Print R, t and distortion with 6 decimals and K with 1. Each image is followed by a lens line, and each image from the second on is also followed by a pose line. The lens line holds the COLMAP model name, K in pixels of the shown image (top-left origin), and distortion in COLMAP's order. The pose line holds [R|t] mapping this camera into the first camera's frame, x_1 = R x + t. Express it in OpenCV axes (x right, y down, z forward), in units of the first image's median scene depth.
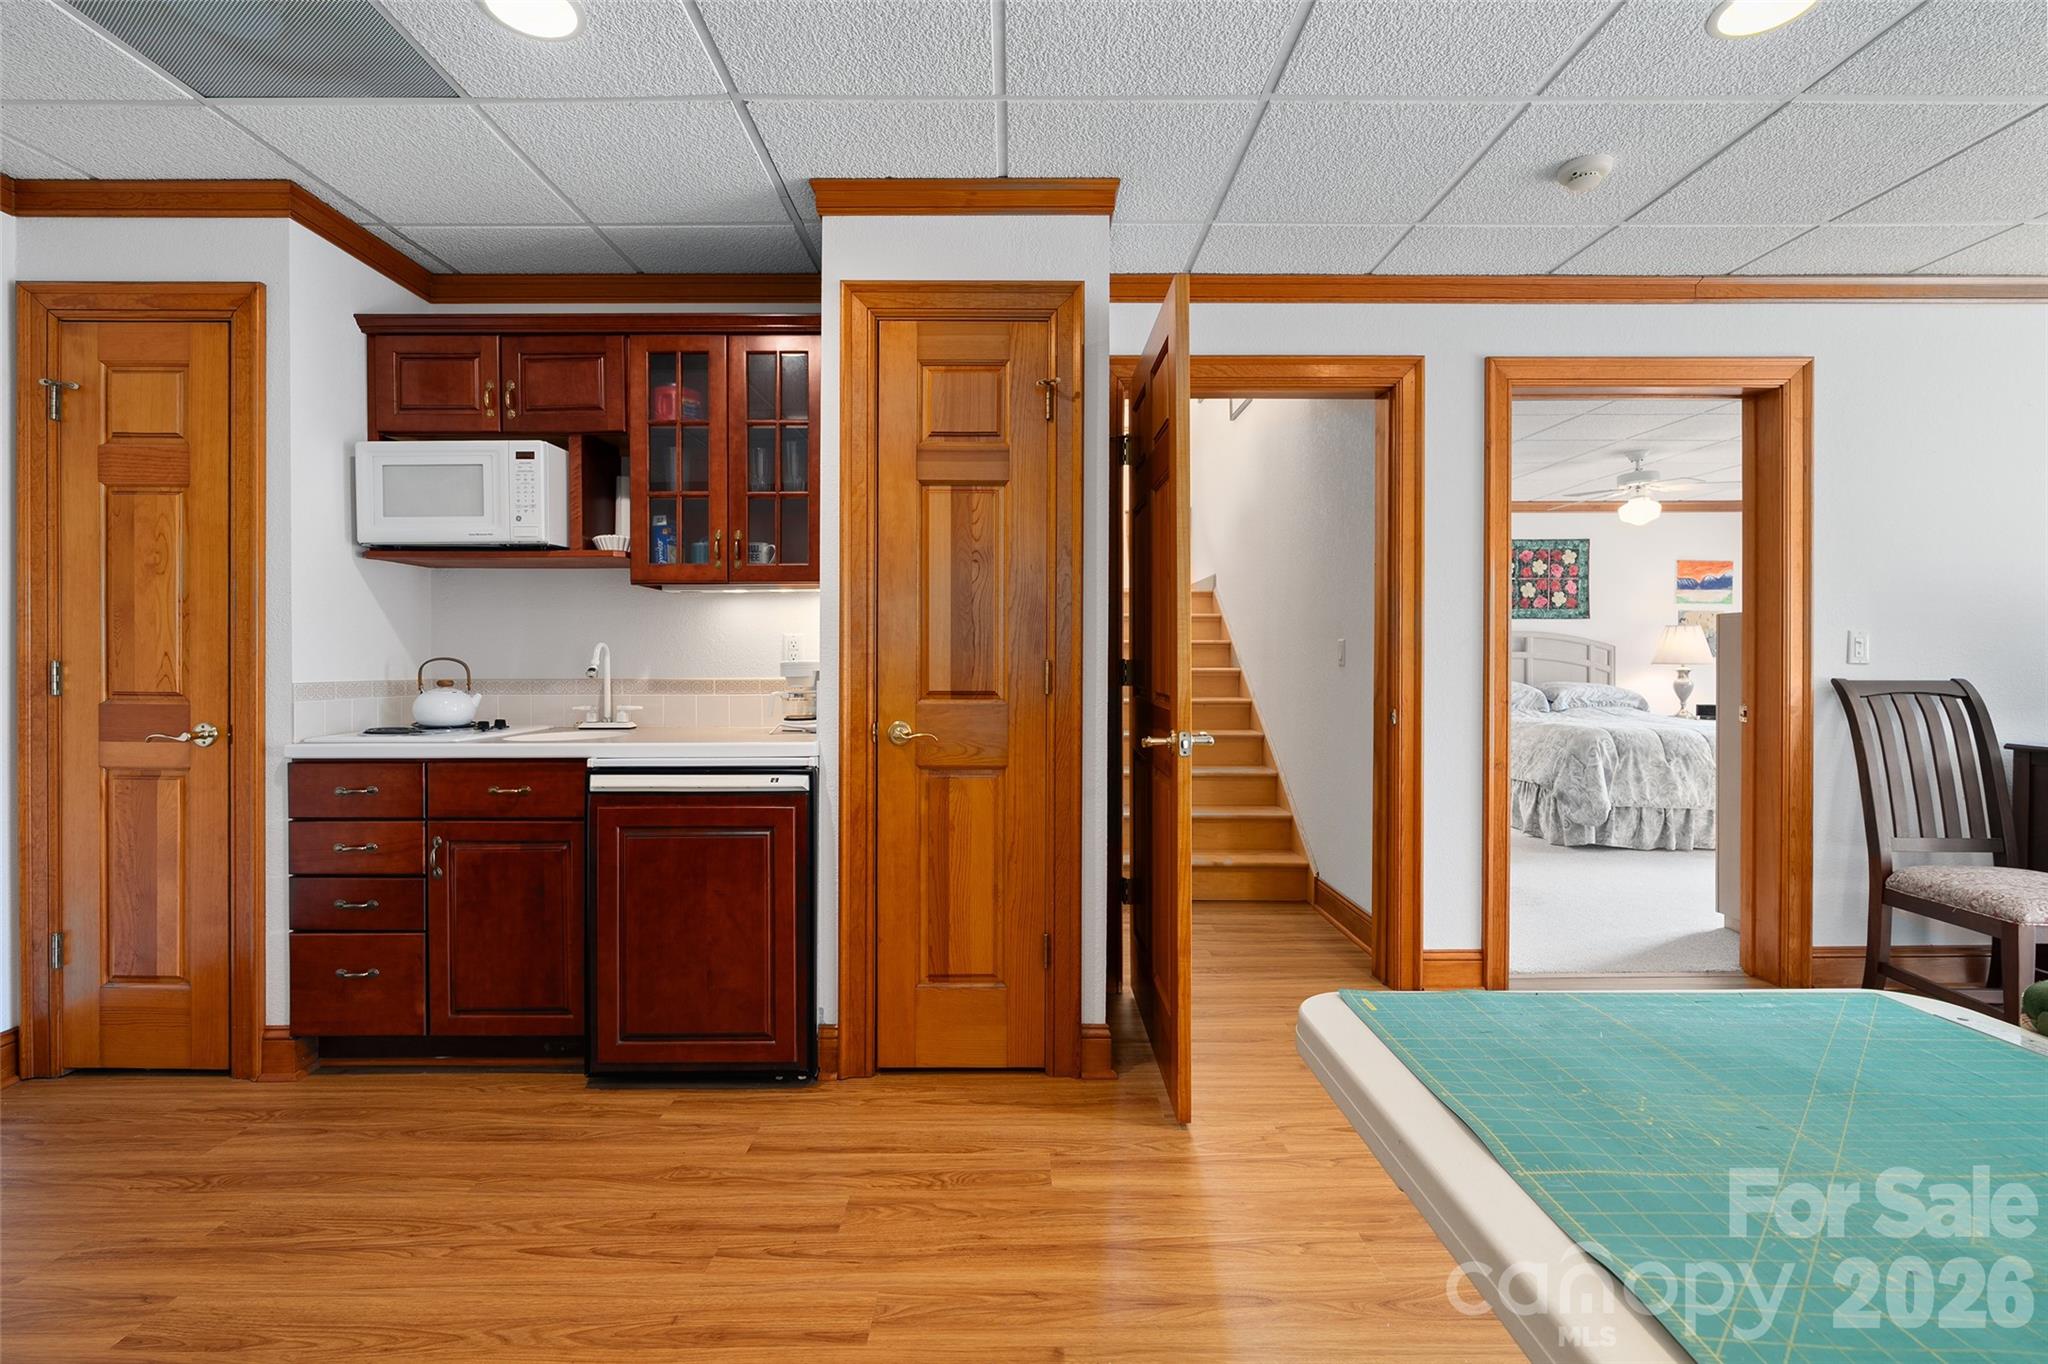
lens RADIAL K [[925.5, 0, 1029.1], [0, 925.5, 670.1], [0, 0, 1]] dist [-0.004218, 0.000238]
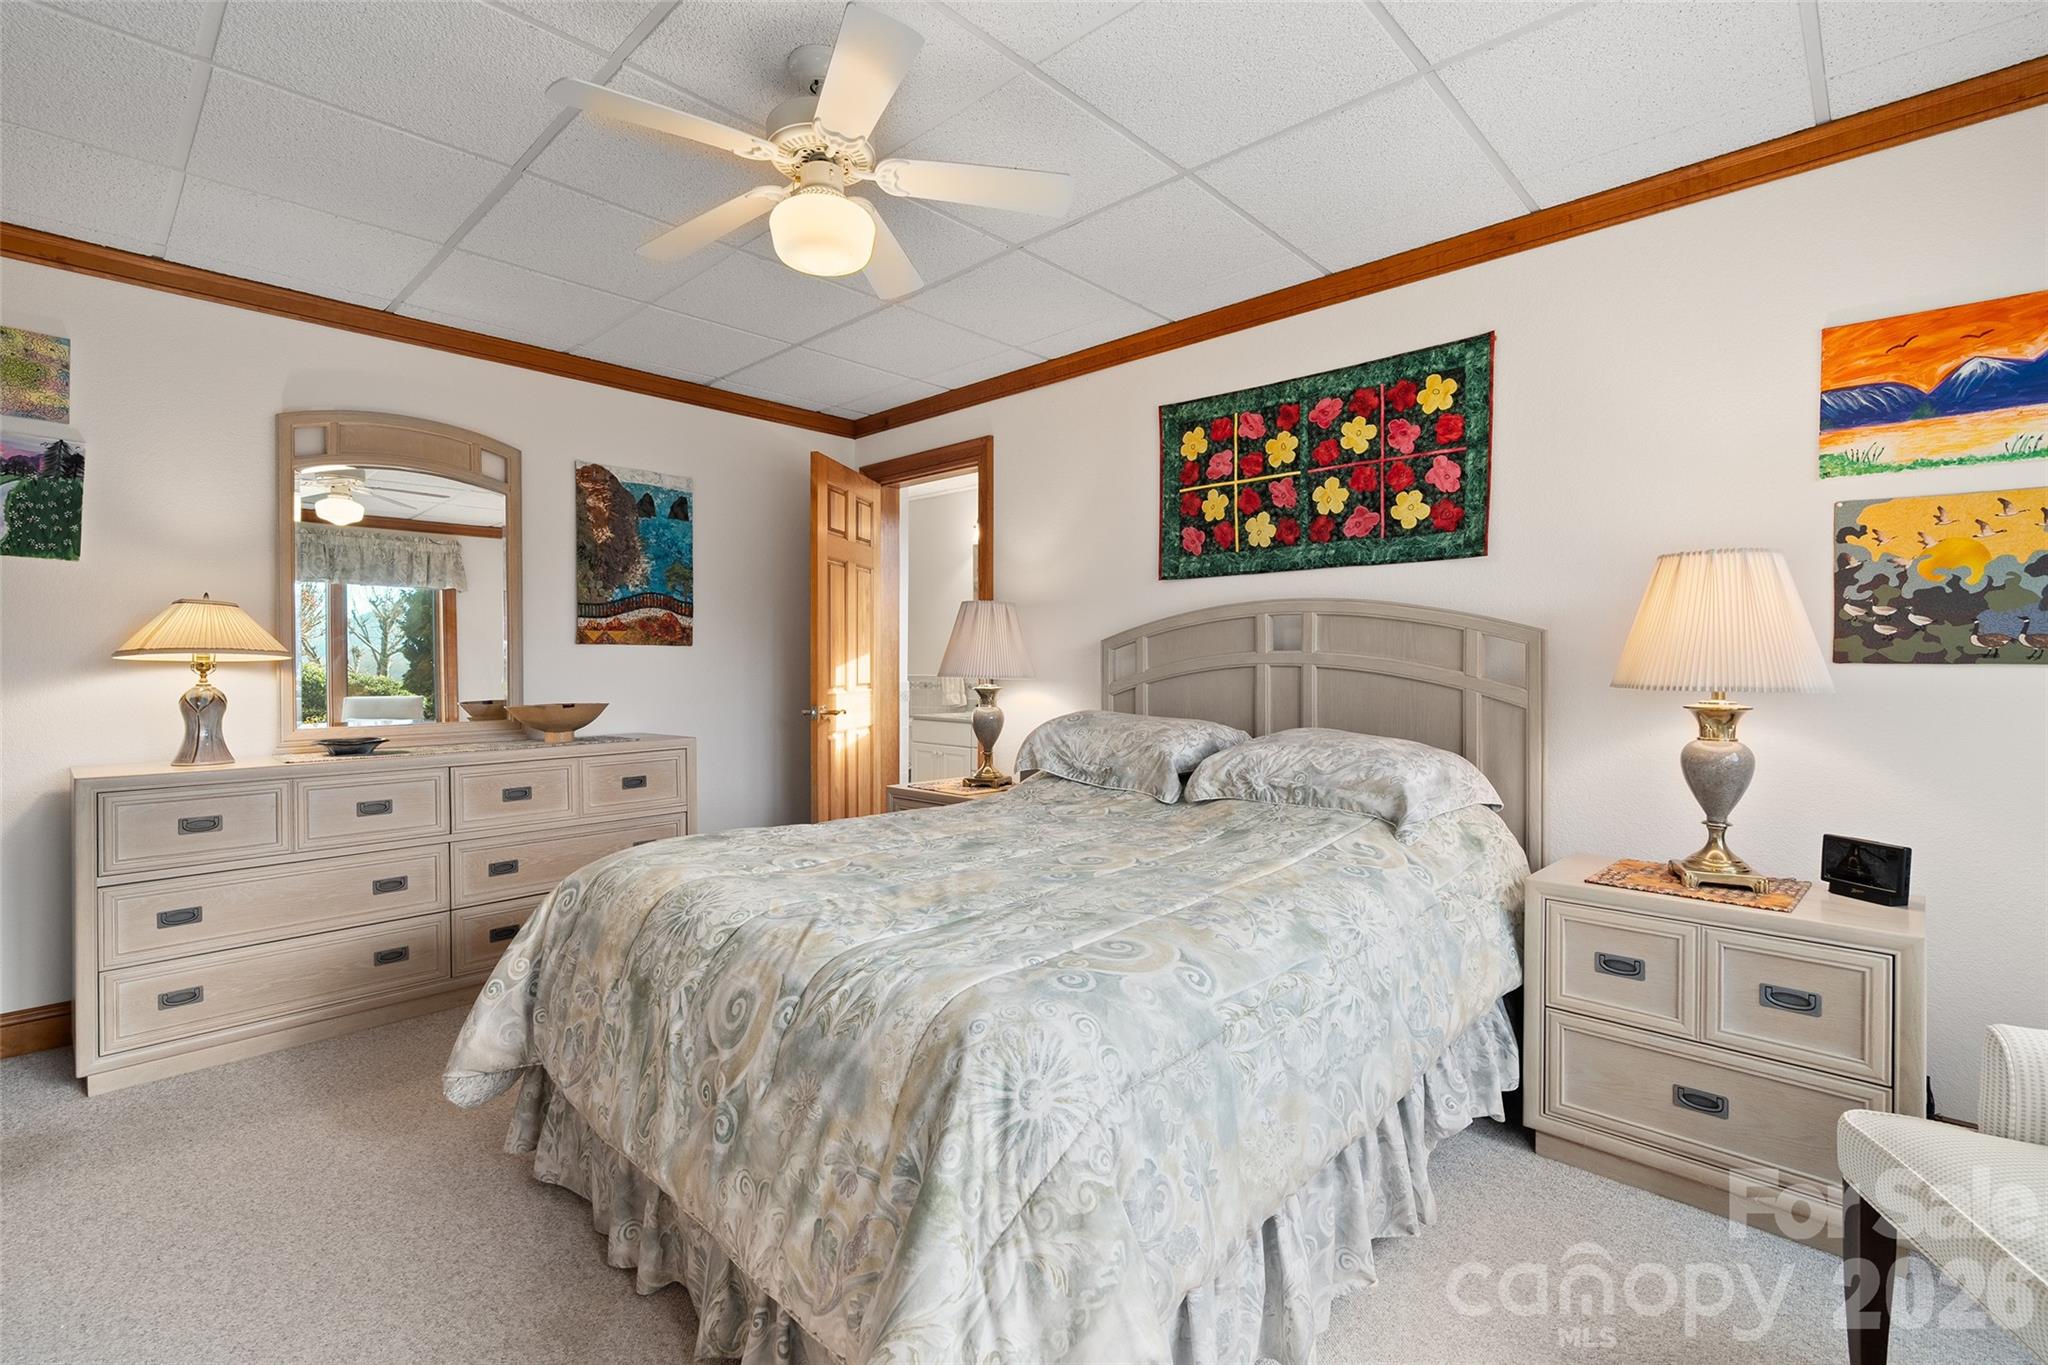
lens RADIAL K [[925.5, 0, 1028.1], [0, 925.5, 667.9], [0, 0, 1]] dist [-0.004218, 0.000238]
pose [[0.720737, 0.005464, -0.693187, 0.724439], [-0.009659, 0.999951, -0.002161, -0.009798], [0.693141, 0.008252, 0.720755, 0.619272]]
